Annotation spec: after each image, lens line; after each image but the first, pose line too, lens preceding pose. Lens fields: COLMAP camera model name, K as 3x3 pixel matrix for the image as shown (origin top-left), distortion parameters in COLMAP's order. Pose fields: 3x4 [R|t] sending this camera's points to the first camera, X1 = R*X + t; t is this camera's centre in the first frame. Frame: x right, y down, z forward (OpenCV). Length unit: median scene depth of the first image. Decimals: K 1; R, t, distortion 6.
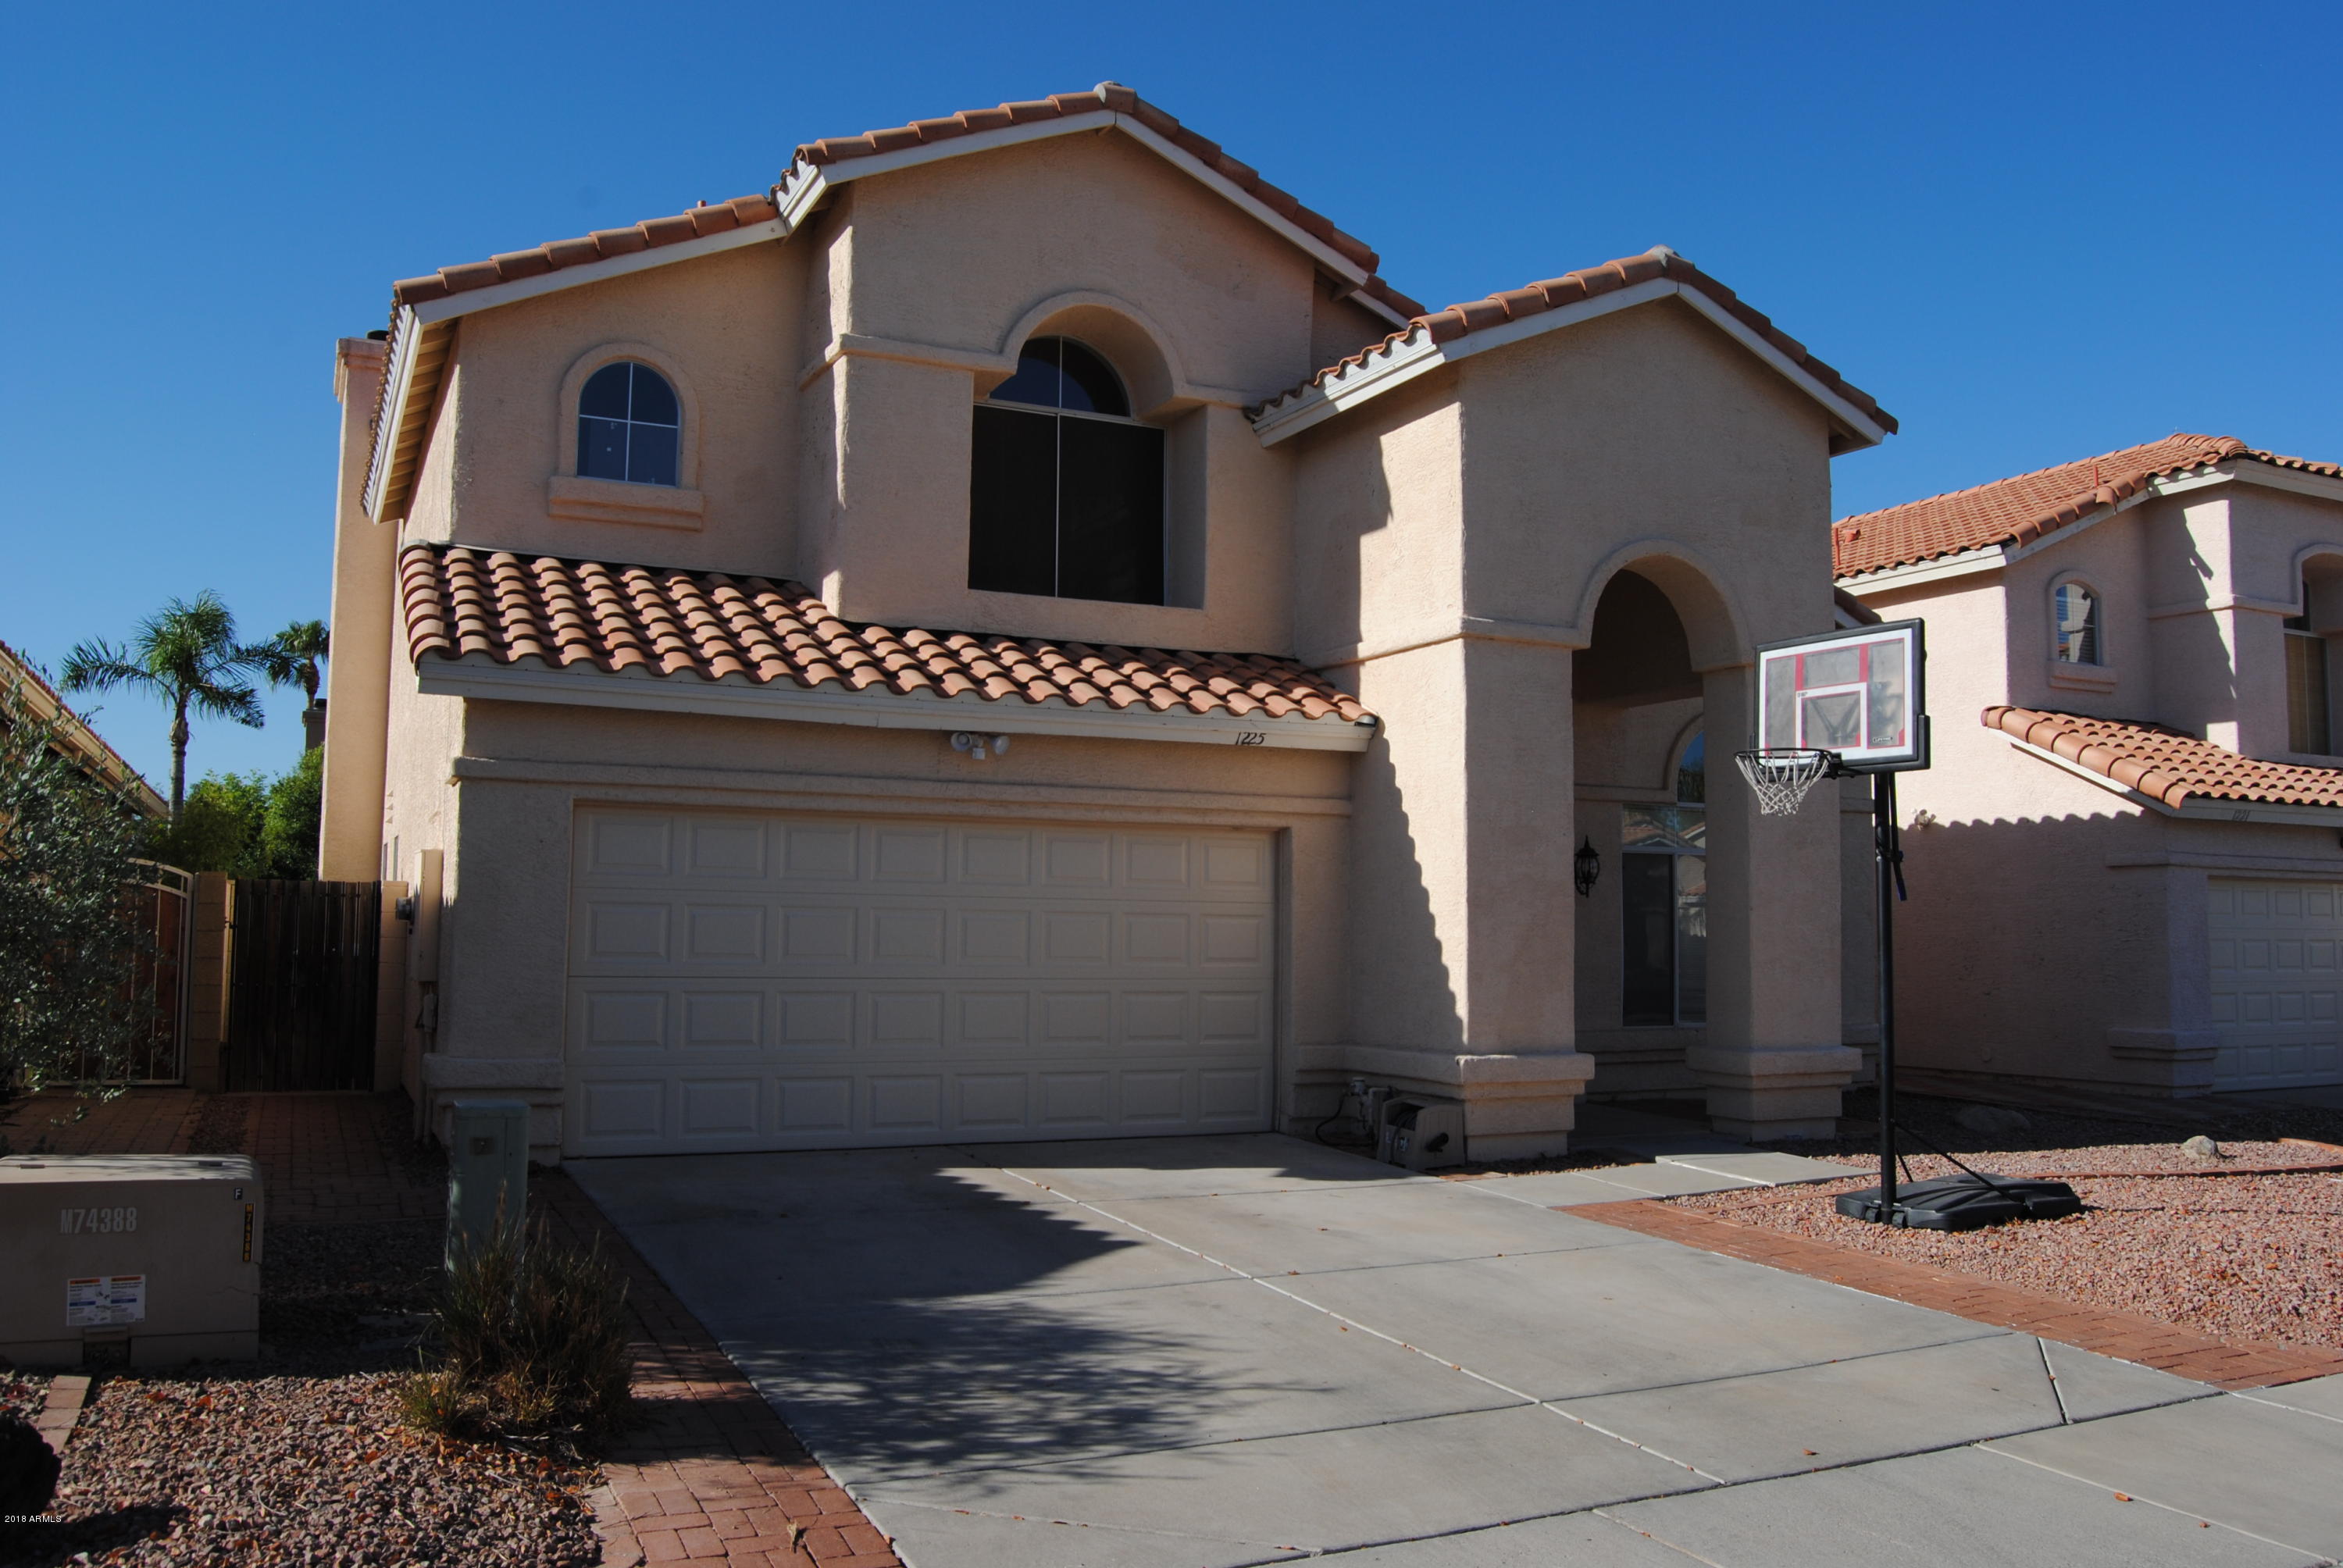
lens RADIAL K [[1847.0, 0, 1183.3], [0, 1847.0, 772.9], [0, 0, 1]] dist [-0.099054, 0.041057]
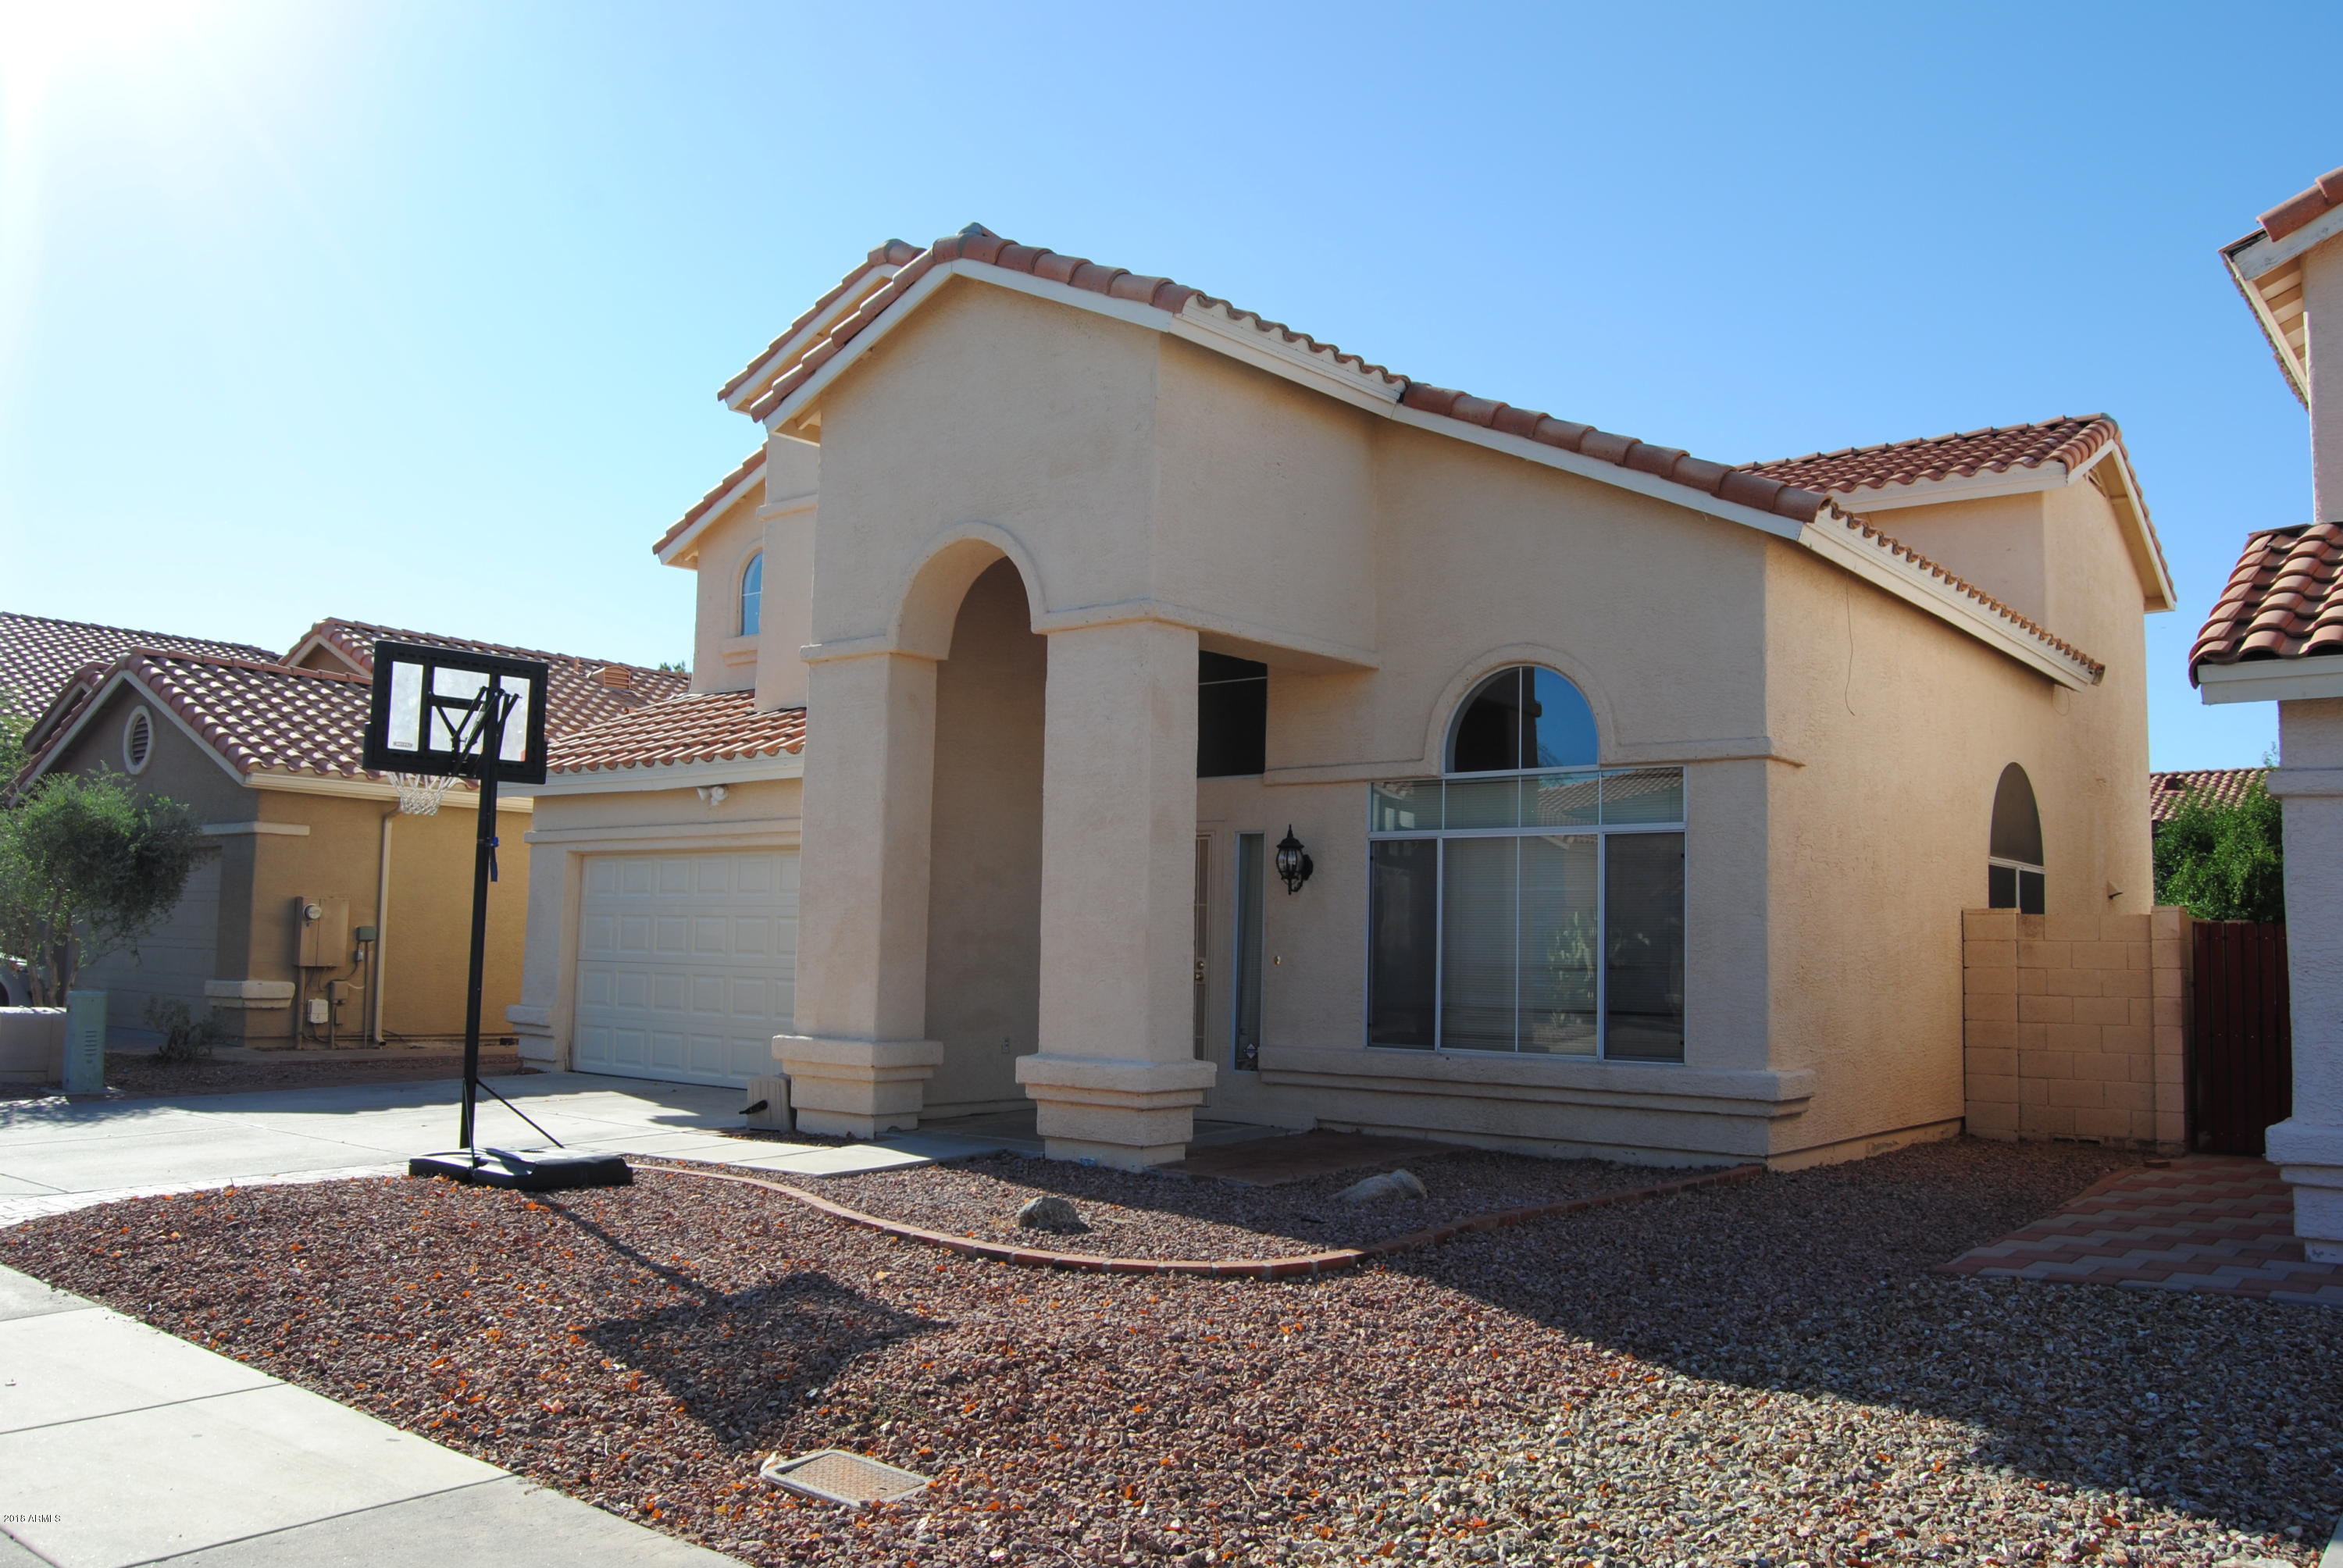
lens RADIAL K [[1847.0, 0, 1183.3], [0, 1847.0, 772.9], [0, 0, 1]] dist [-0.099054, 0.041057]
pose [[0.425709, -0.088010, -0.900570, 1.263840], [0.071836, 0.995405, -0.063320, 0.080389], [0.902004, -0.037738, 0.430075, 0.725545]]
